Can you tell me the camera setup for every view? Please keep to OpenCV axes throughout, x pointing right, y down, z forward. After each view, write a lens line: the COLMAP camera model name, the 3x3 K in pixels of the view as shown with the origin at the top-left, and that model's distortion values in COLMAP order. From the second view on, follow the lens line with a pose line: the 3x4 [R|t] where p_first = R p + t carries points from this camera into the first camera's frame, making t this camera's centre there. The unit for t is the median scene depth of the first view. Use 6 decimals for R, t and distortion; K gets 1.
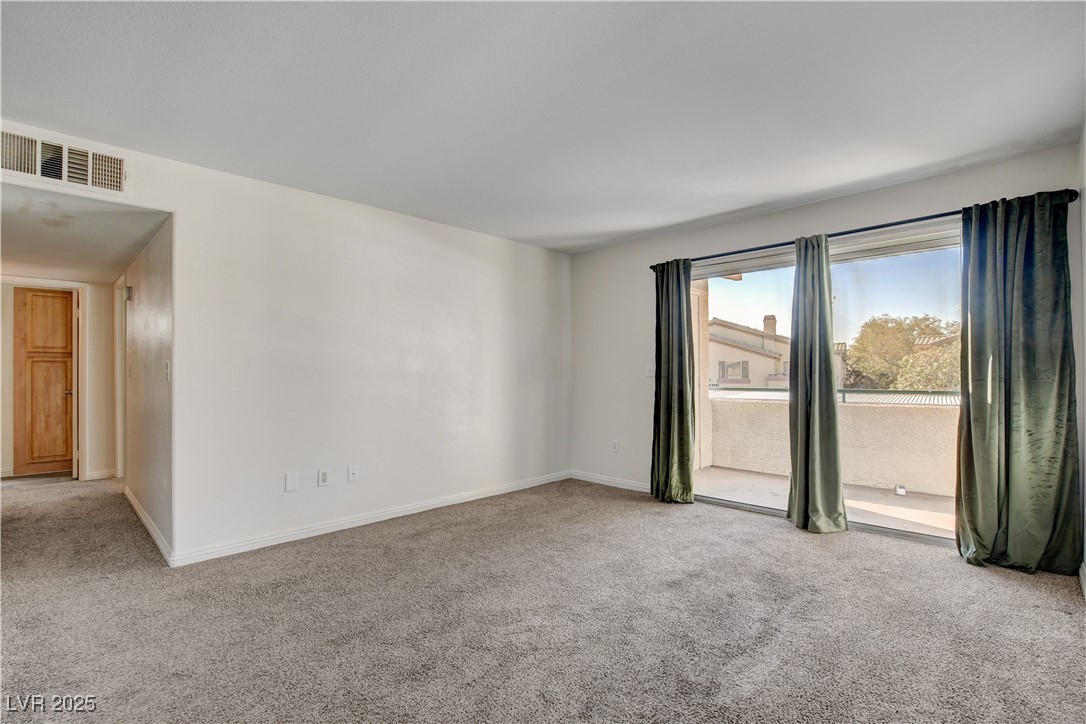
lens RADIAL K [[498.8, 0, 544.2], [0, 498.8, 369.1], [0, 0, 1]] dist [-0.027016, 0.006816]
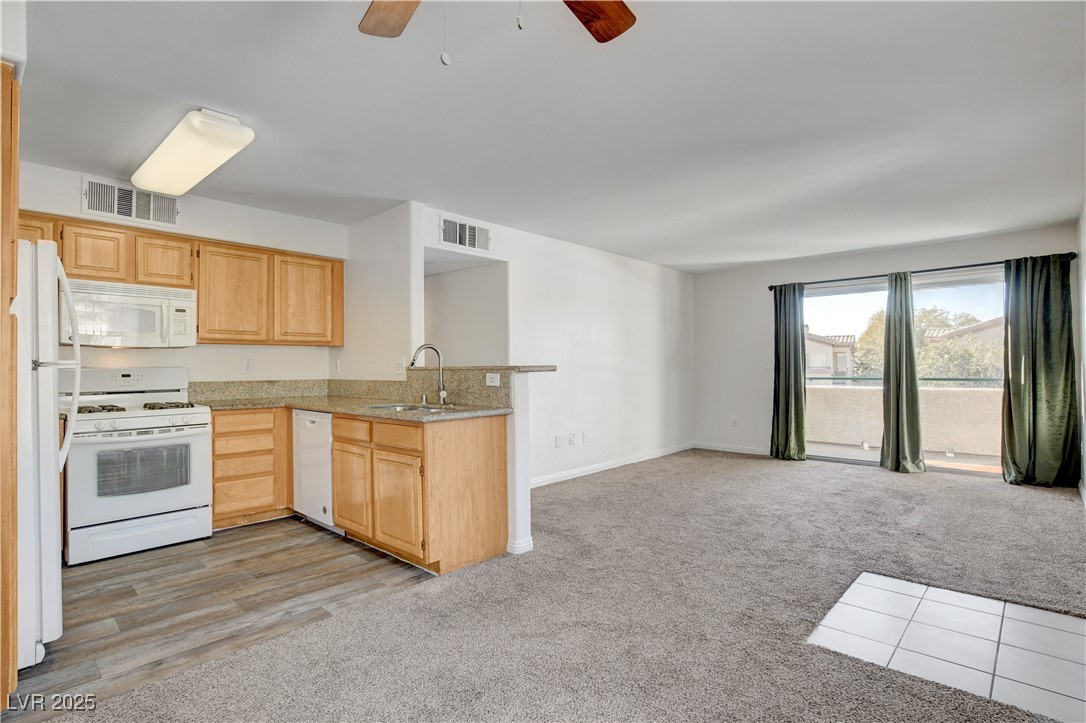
lens RADIAL K [[538.9, 0, 543.0], [0, 538.9, 361.5], [0, 0, 1]] dist [-0.002958, -0.000437]
pose [[0.999223, -0.003175, 0.039283, -0.721168], [0.003248, 0.999993, -0.001794, -0.004934], [-0.039277, 0.001920, 0.999226, -0.688491]]
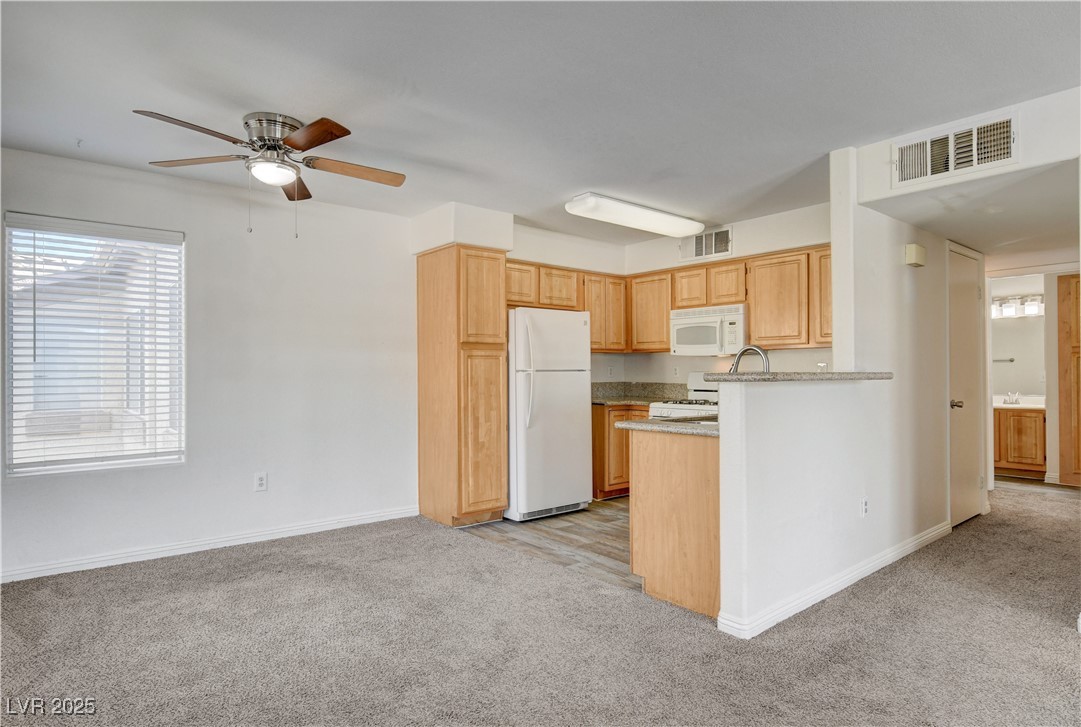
lens RADIAL K [[608.8, 0, 540.5], [0, 608.8, 368.9], [0, 0, 1]] dist [-0.002834, -0.000278]
pose [[-0.092732, -0.002830, -0.995687, 0.242634], [0.010455, 0.999938, -0.003816, -0.002865], [0.995636, -0.010764, -0.092697, 0.273887]]
